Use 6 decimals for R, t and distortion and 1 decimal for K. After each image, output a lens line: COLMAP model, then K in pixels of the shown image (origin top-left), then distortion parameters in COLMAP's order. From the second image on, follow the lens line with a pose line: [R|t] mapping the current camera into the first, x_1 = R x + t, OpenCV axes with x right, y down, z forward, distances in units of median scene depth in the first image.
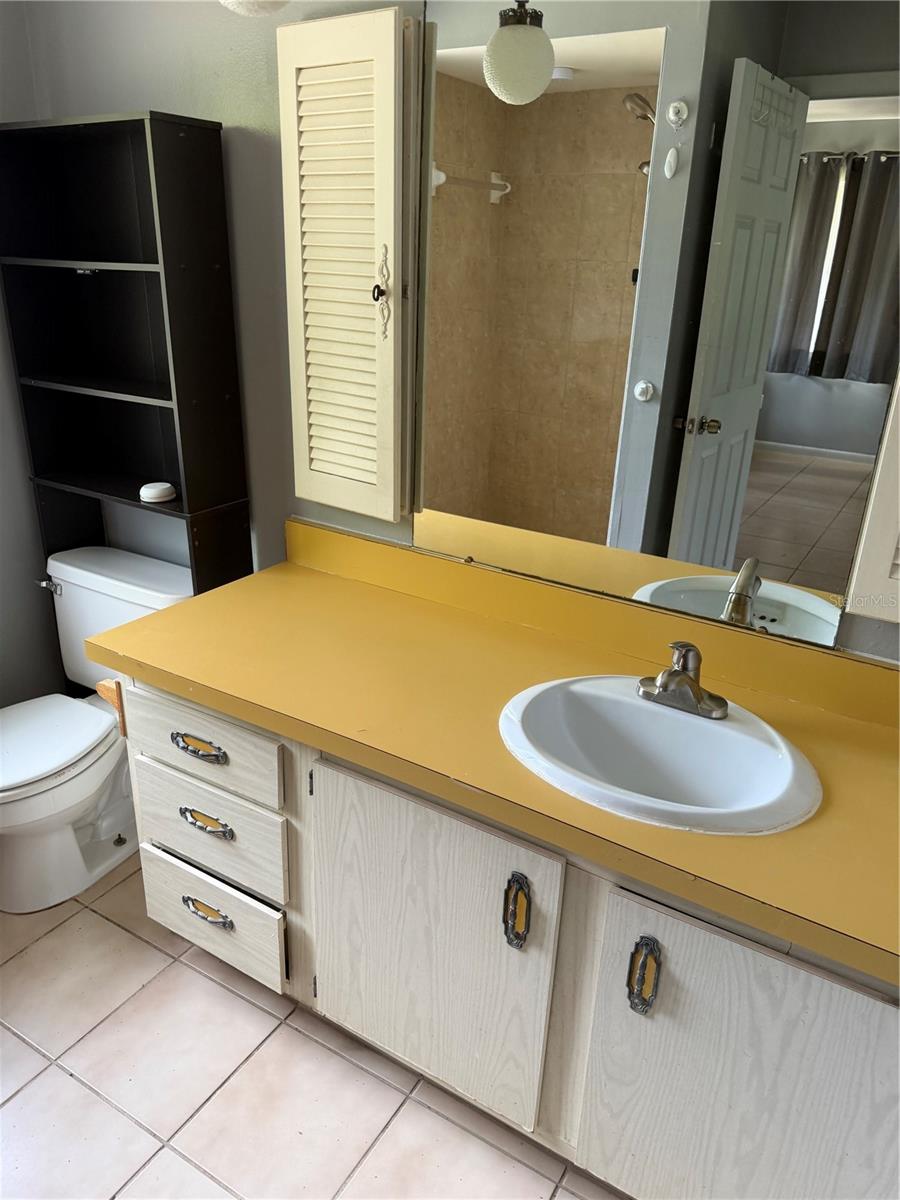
lens RADIAL K [[850.0, 0, 451.5], [0, 850.0, 621.4], [0, 0, 1]] dist [0.004495, -0.029672]
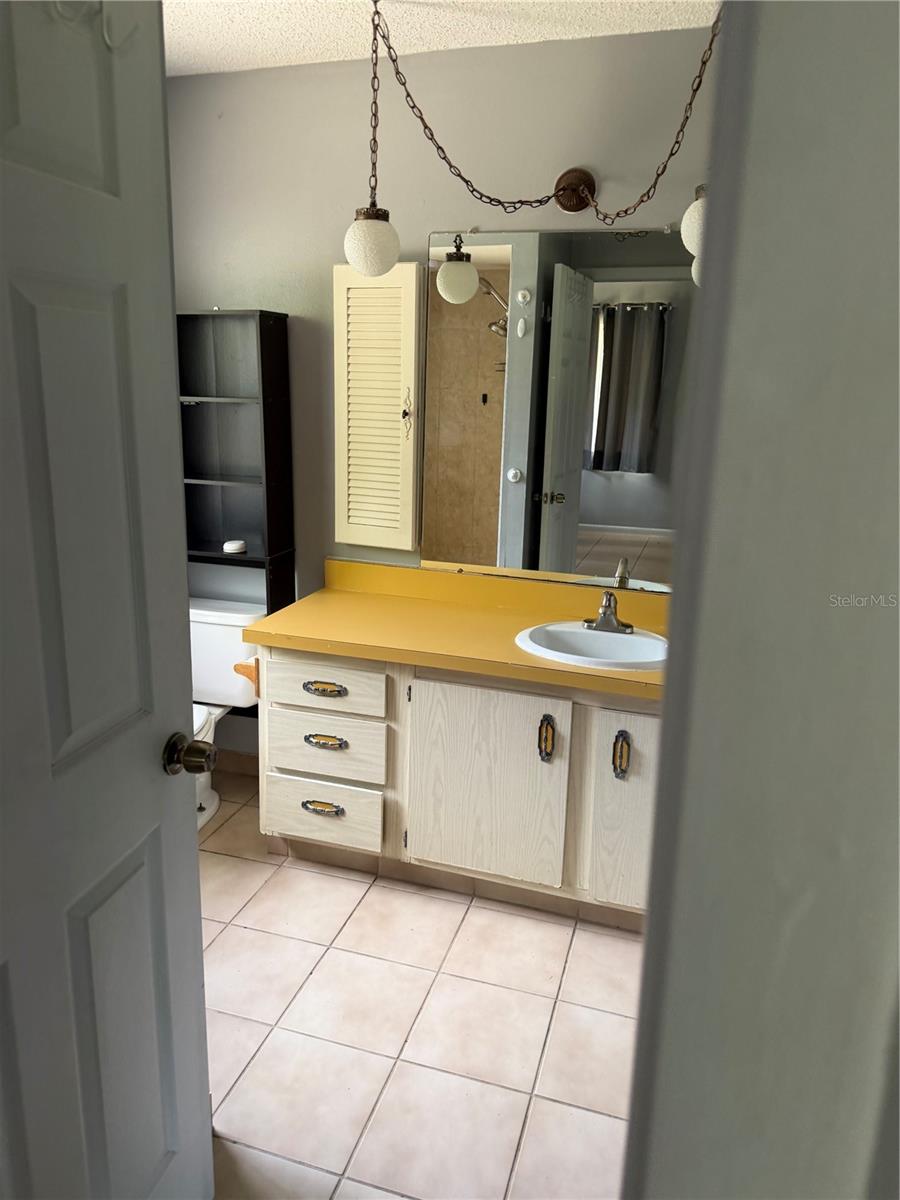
lens RADIAL K [[850.9, 0, 440.4], [0, 850.9, 603.0], [0, 0, 1]] dist [0.058575, -0.074290]
pose [[0.970585, -0.070134, 0.230317, -0.432180], [0.103225, 0.985465, -0.134922, 0.222347], [-0.217506, 0.154728, 0.963717, -0.596530]]
